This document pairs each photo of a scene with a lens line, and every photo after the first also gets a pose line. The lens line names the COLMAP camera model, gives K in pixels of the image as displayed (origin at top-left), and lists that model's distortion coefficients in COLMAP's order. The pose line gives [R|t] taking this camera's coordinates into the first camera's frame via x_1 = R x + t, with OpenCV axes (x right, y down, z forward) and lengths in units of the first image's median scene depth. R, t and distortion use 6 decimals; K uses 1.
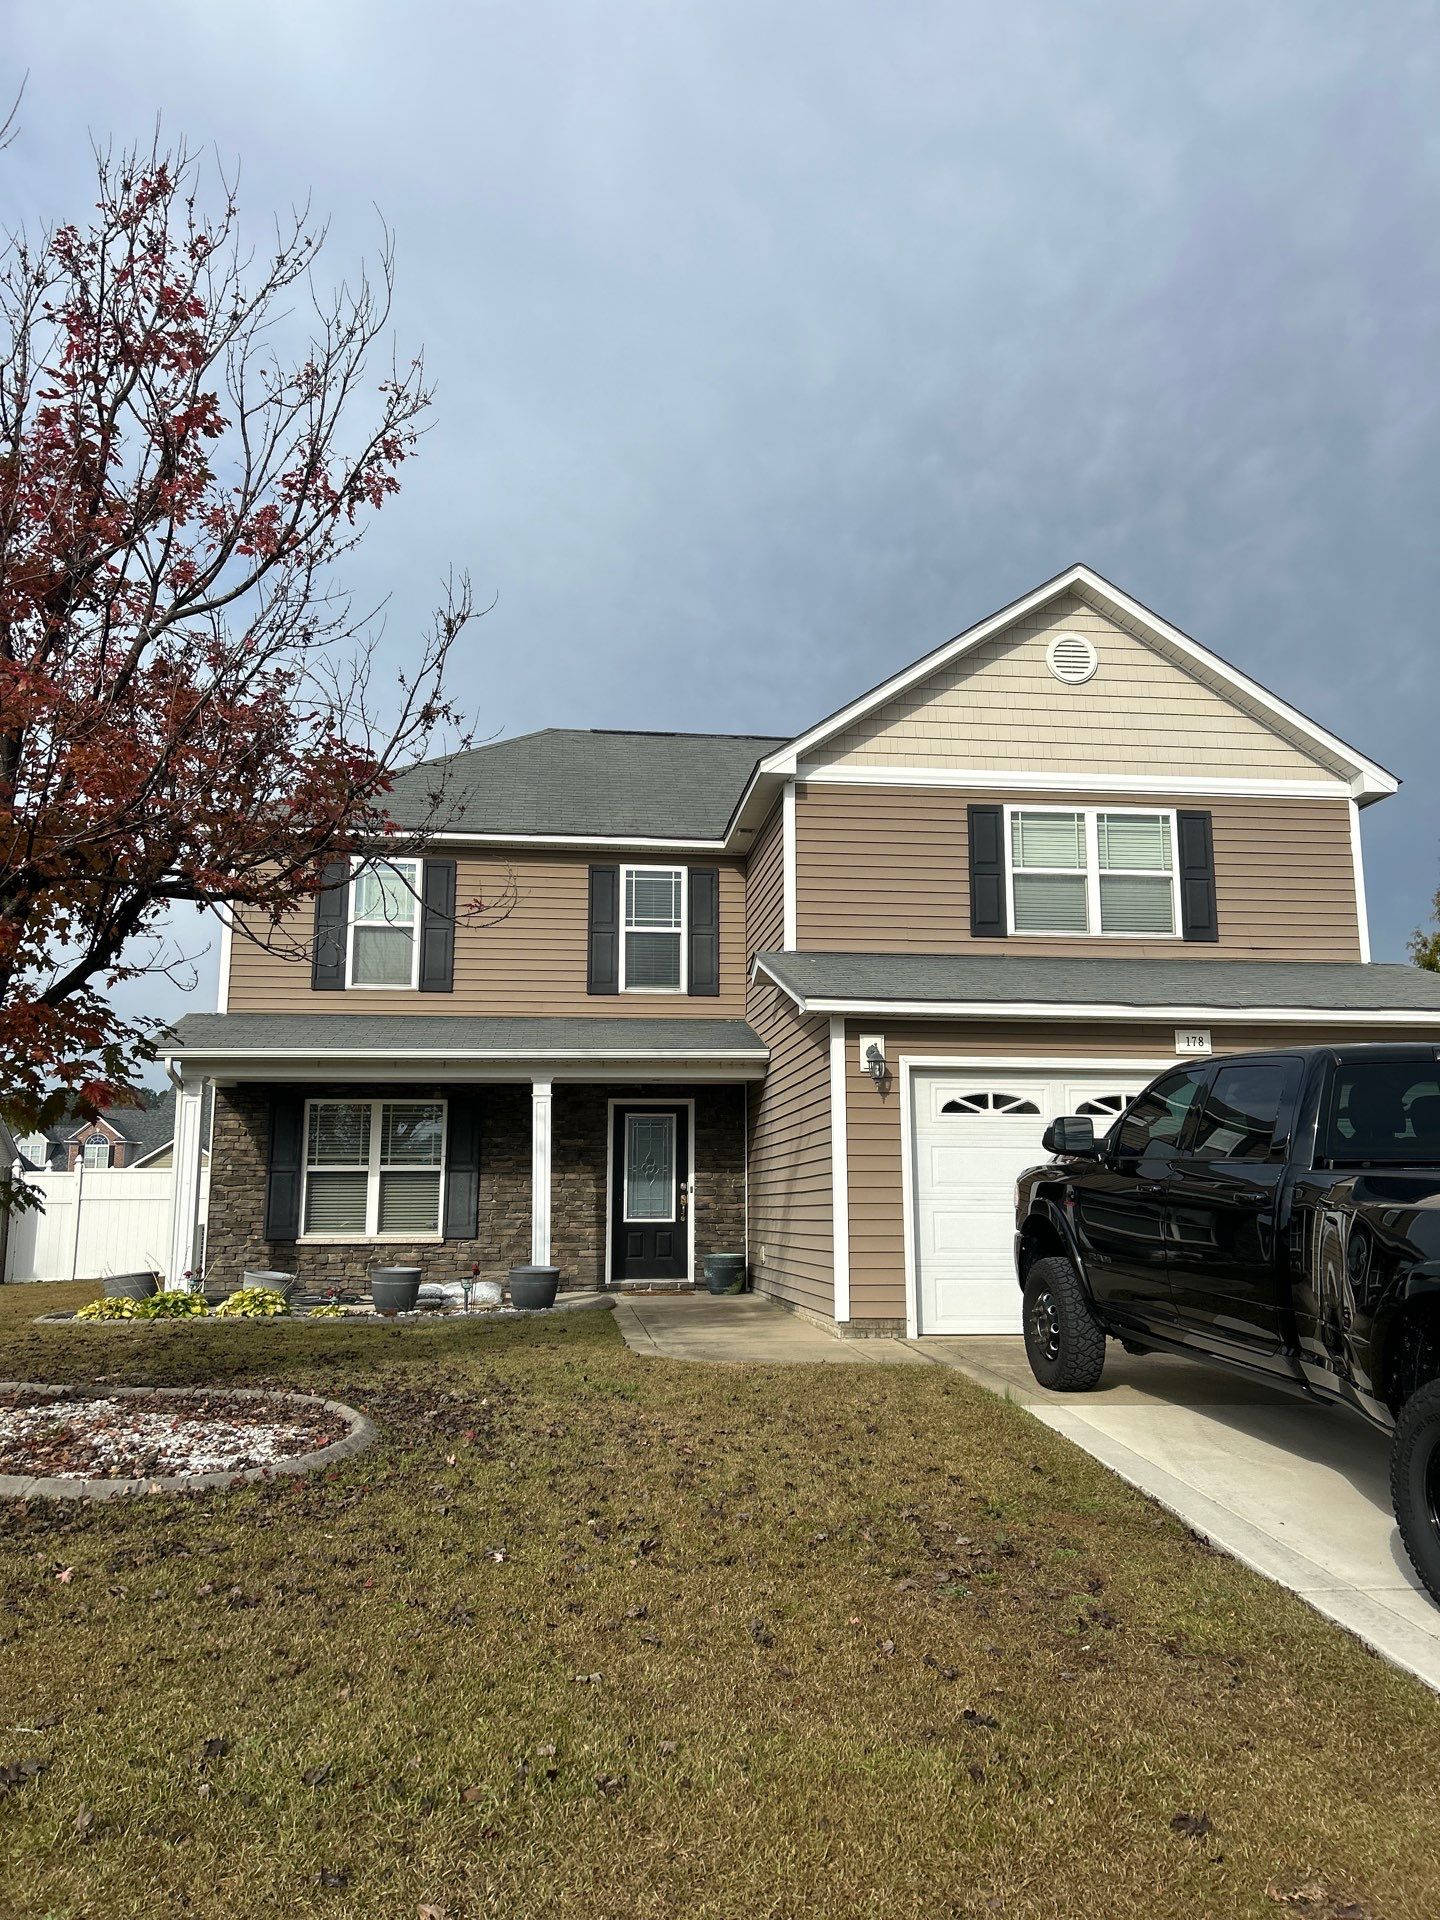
lens RADIAL K [[1445.3, 0, 737.7], [0, 1445.3, 966.7], [0, 0, 1]] dist [0.038553, -0.003421]
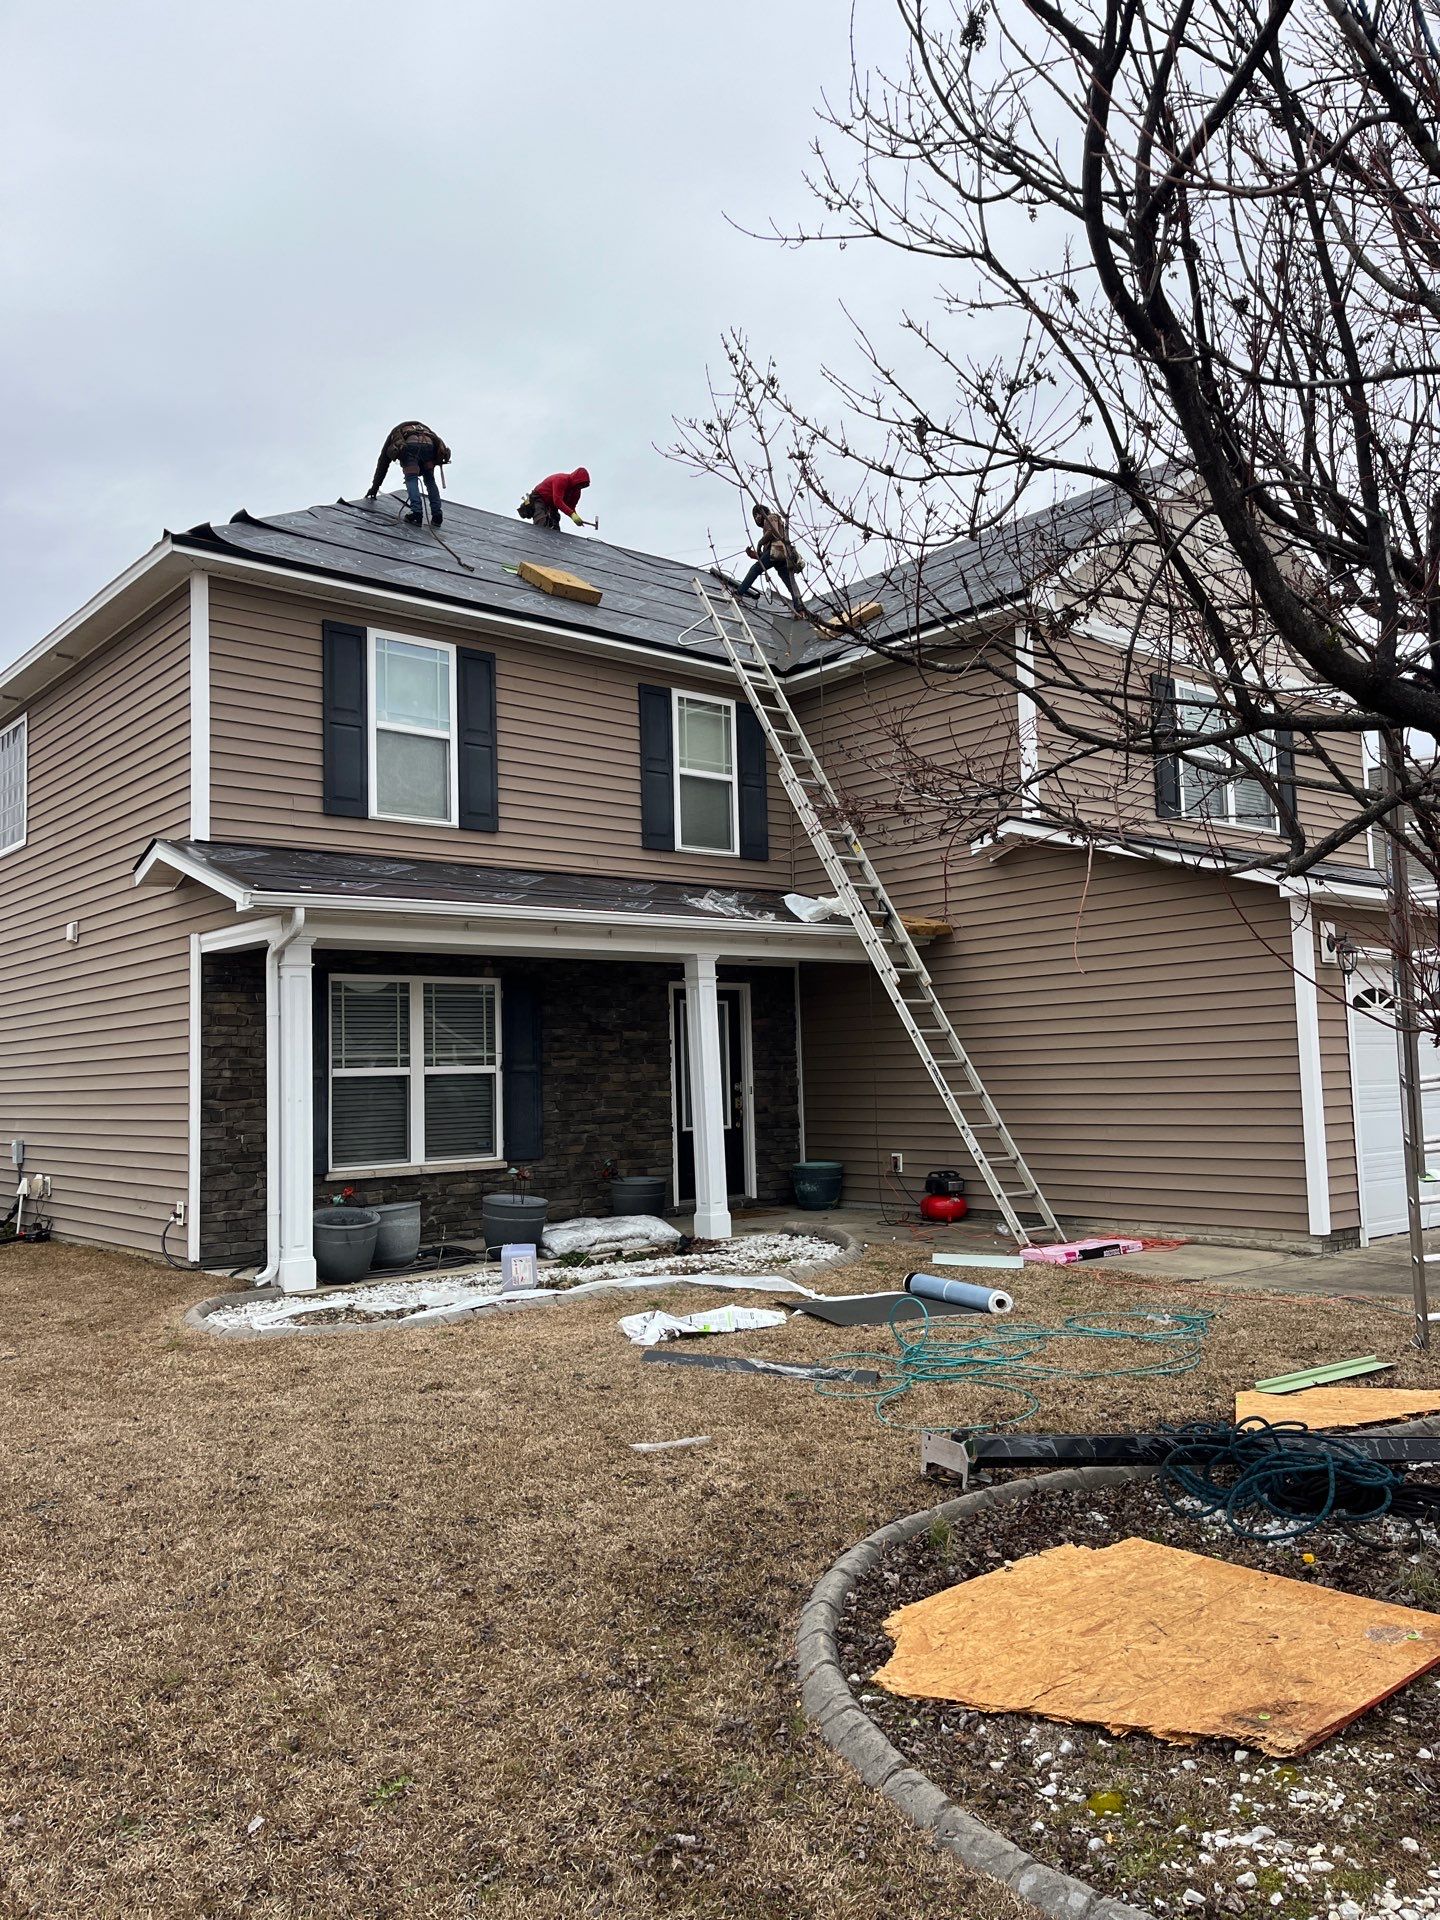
lens RADIAL K [[1442.7, 0, 733.1], [0, 1442.7, 962.6], [0, 0, 1]] dist [0.052936, -0.109605]
pose [[0.829309, 0.024326, 0.558261, -0.567709], [-0.068877, 0.995884, 0.058923, 0.034740], [-0.554529, -0.087317, 0.827571, 0.349684]]
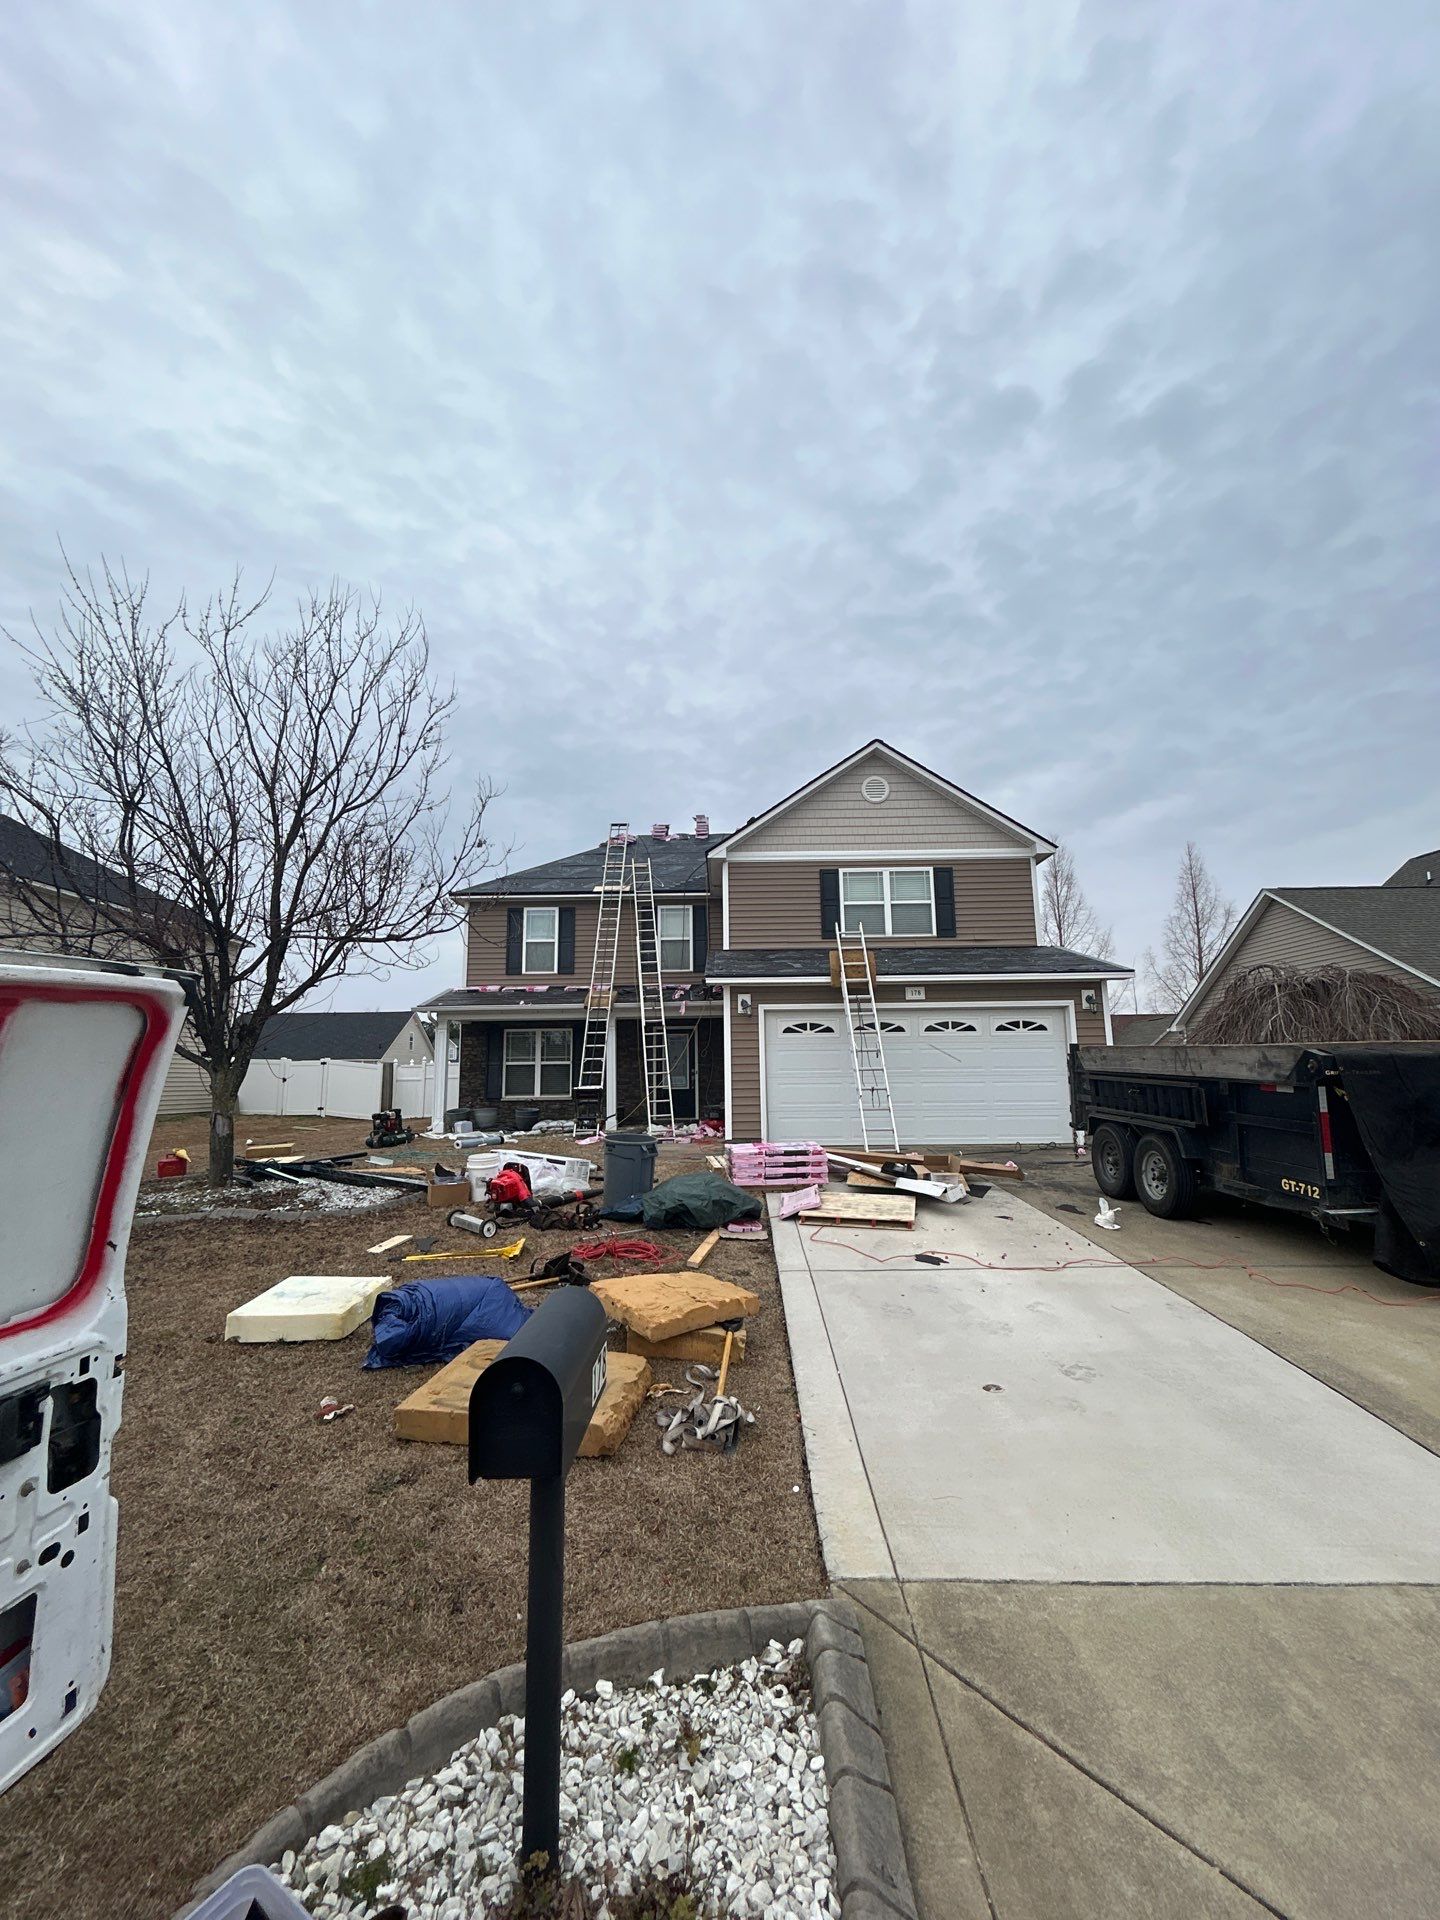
lens RADIAL K [[774.5, 0, 718.9], [0, 774.5, 958.5], [0, 0, 1]] dist [-0.003088, 0.002582]
pose [[0.991203, -0.030063, -0.128891, 0.151830], [0.031773, 0.999432, 0.011235, -0.010616], [0.128480, -0.015231, 0.991595, -0.029783]]
